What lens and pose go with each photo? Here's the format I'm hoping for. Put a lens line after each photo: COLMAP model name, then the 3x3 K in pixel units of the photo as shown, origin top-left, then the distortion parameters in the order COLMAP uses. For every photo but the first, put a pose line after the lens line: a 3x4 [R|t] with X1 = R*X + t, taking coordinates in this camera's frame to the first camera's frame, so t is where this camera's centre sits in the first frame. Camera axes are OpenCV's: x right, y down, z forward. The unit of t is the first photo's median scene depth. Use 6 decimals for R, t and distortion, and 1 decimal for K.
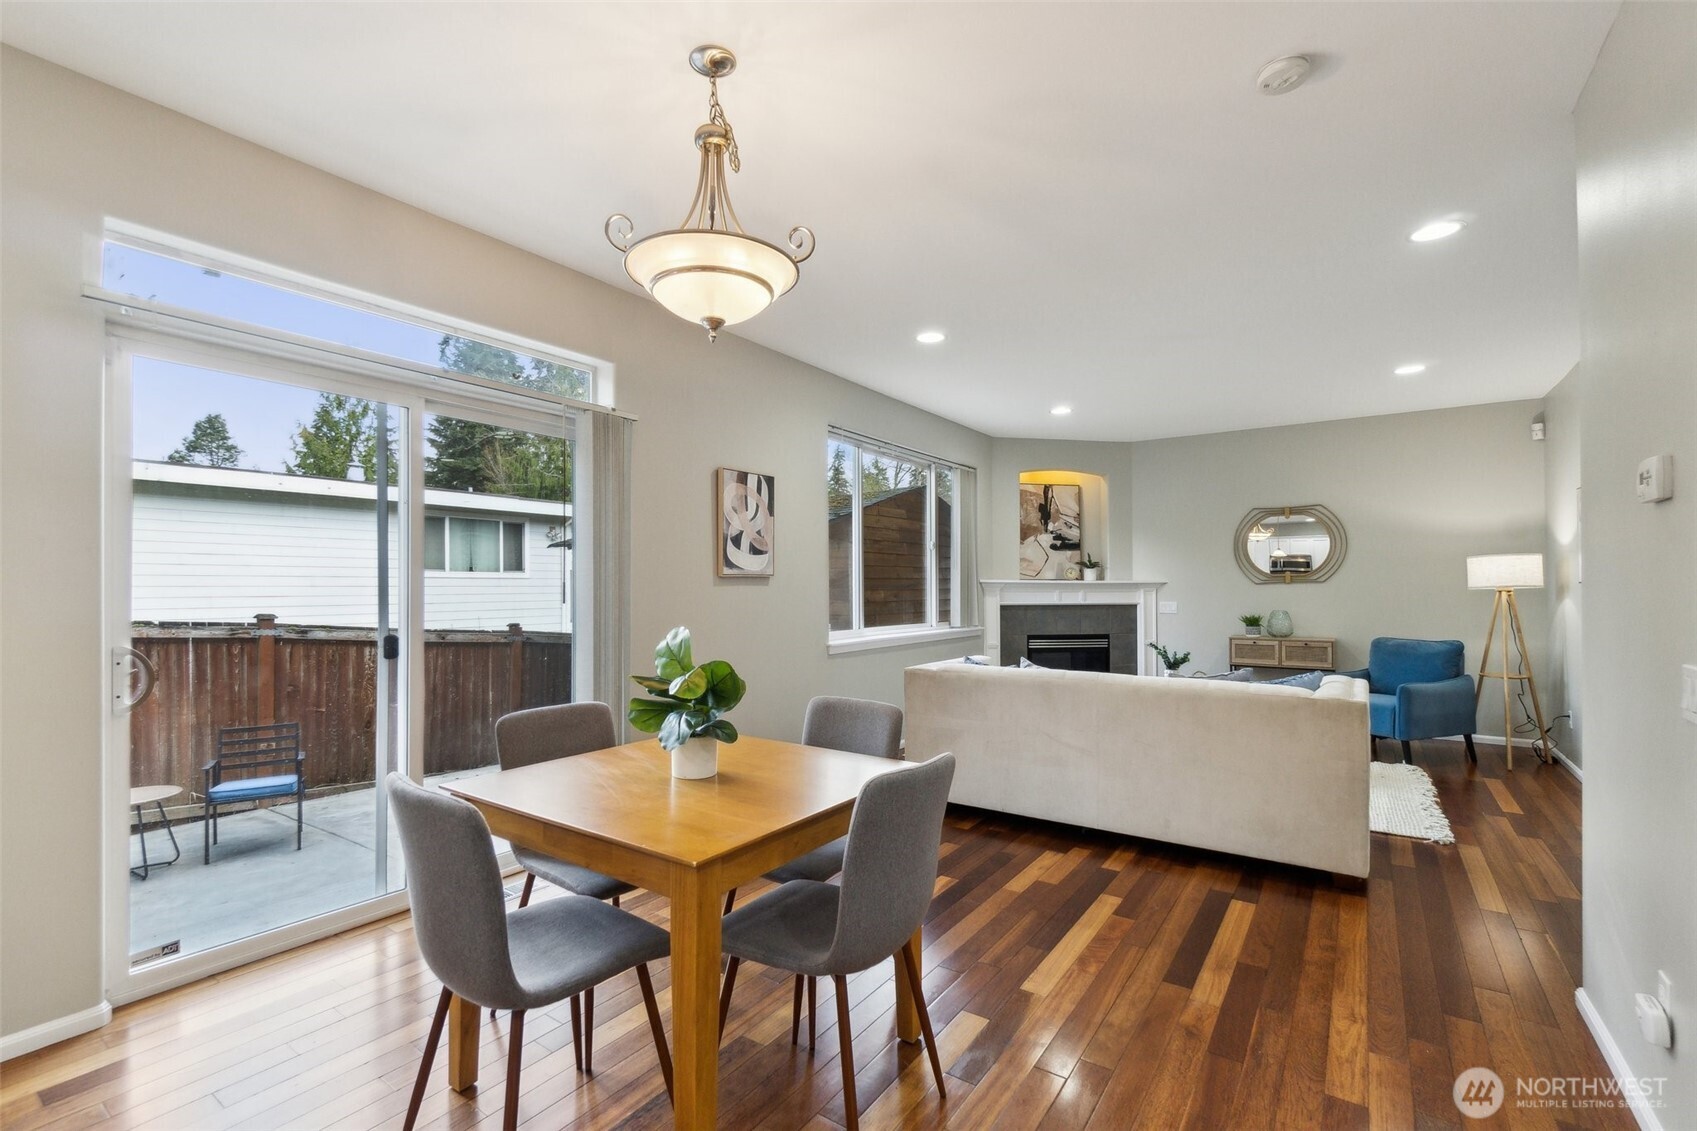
lens RADIAL K [[750.9, 0, 835.9], [0, 750.9, 583.0], [0, 0, 1]] dist [-0.000252, -0.000024]
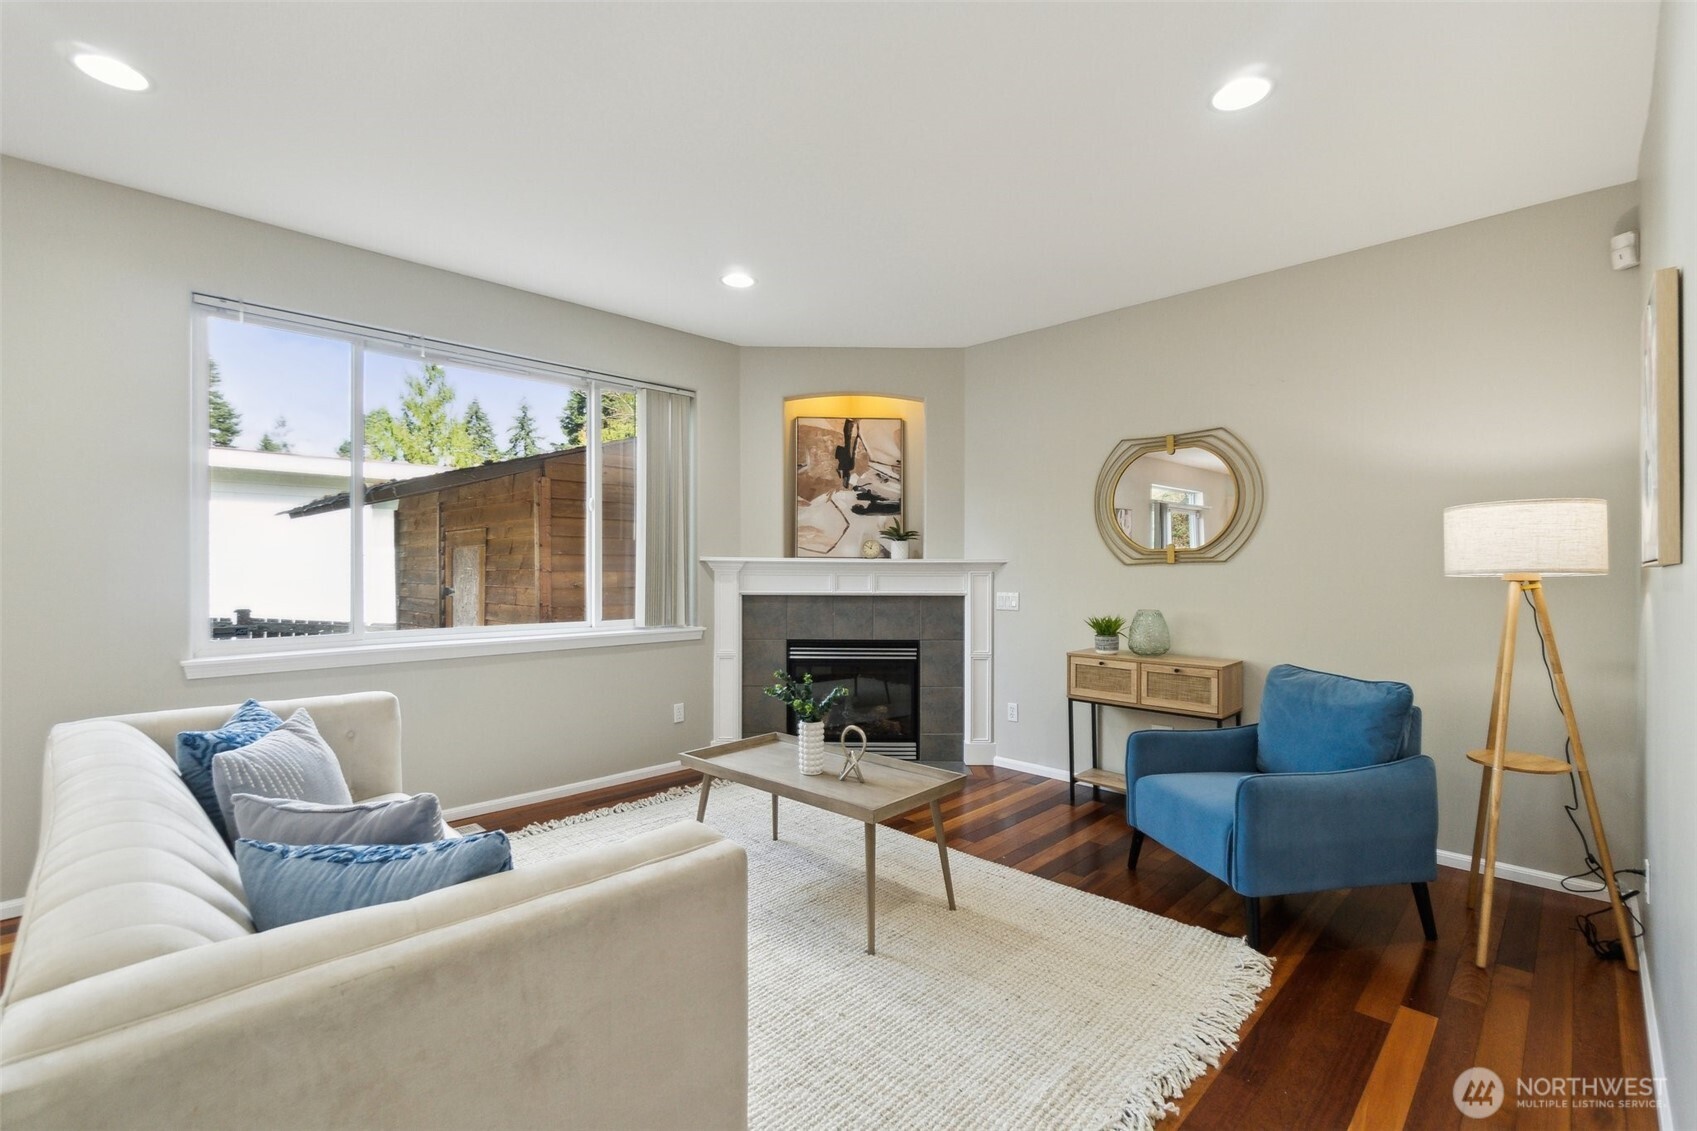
lens RADIAL K [[749.7, 0, 841.5], [0, 749.7, 572.2], [0, 0, 1]] dist [0.001360, 0.000043]
pose [[0.985936, 0.007110, -0.166969, 0.512806], [-0.005394, 0.999928, 0.010731, 0.001957], [0.167034, -0.009679, 0.985904, 0.431534]]
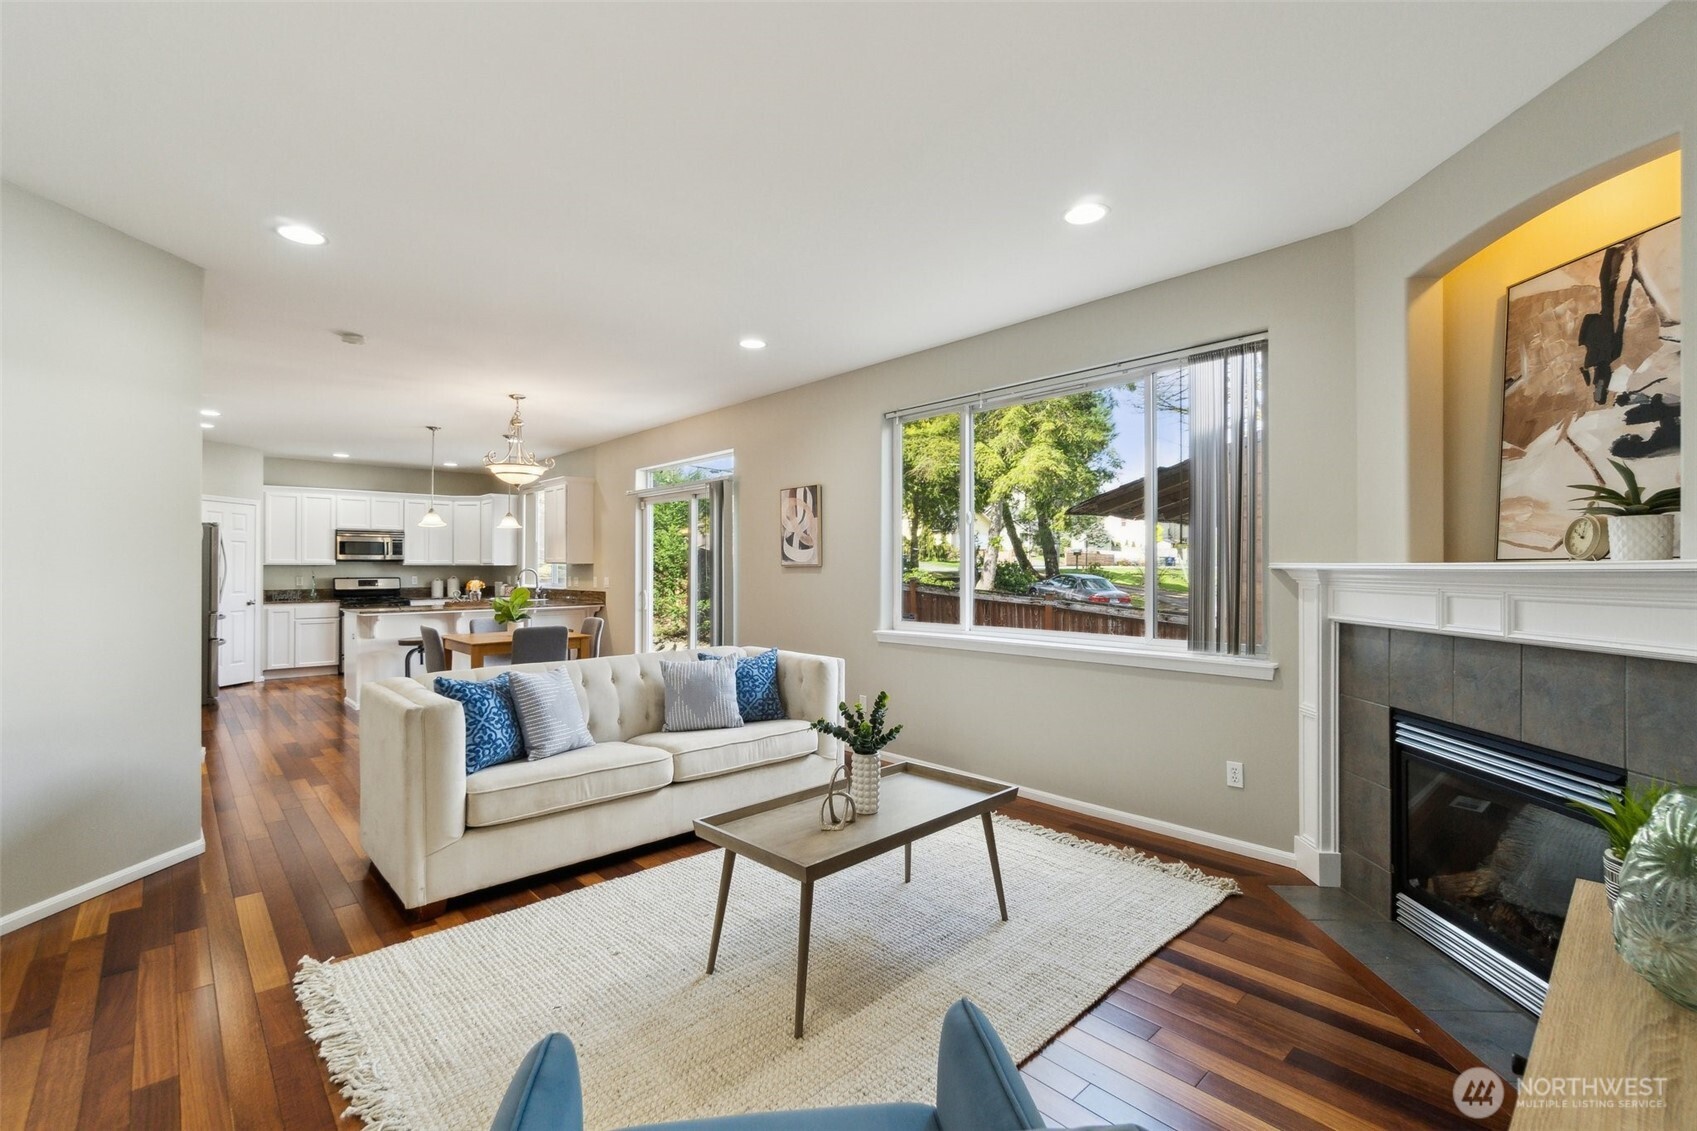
lens RADIAL K [[743.3, 0, 843.6], [0, 743.3, 568.4], [0, 0, 1]] dist [-0.001142, -0.000450]
pose [[-0.213566, 0.000579, -0.976929, 0.843144], [0.005979, 0.999982, -0.000714, -0.002842], [0.976910, -0.005994, -0.213565, 1.003179]]
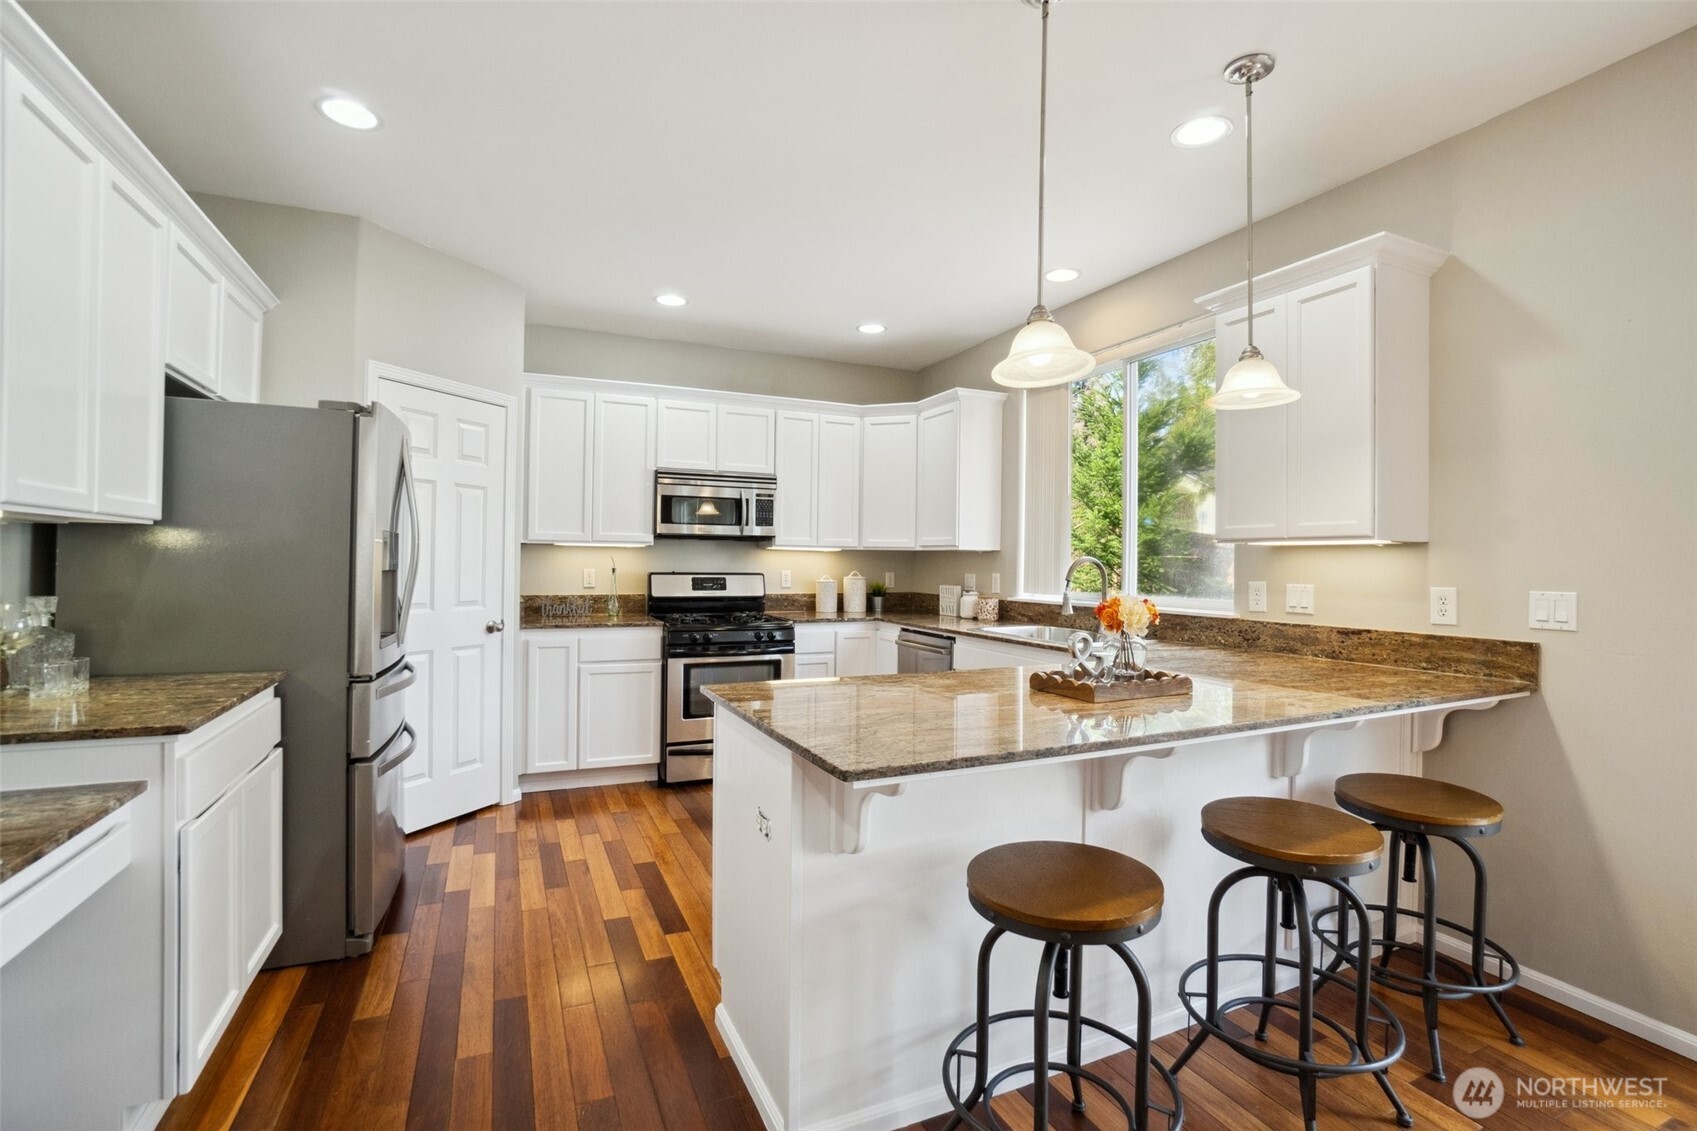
lens RADIAL K [[771.1, 0, 841.3], [0, 771.1, 566.9], [0, 0, 1]] dist [-0.039848, 0.000024]
pose [[-0.511039, 0.000014, -0.859558, 0.087895], [-0.007982, 0.999957, 0.004761, -0.000989], [0.859520, 0.009294, -0.511017, 0.155578]]
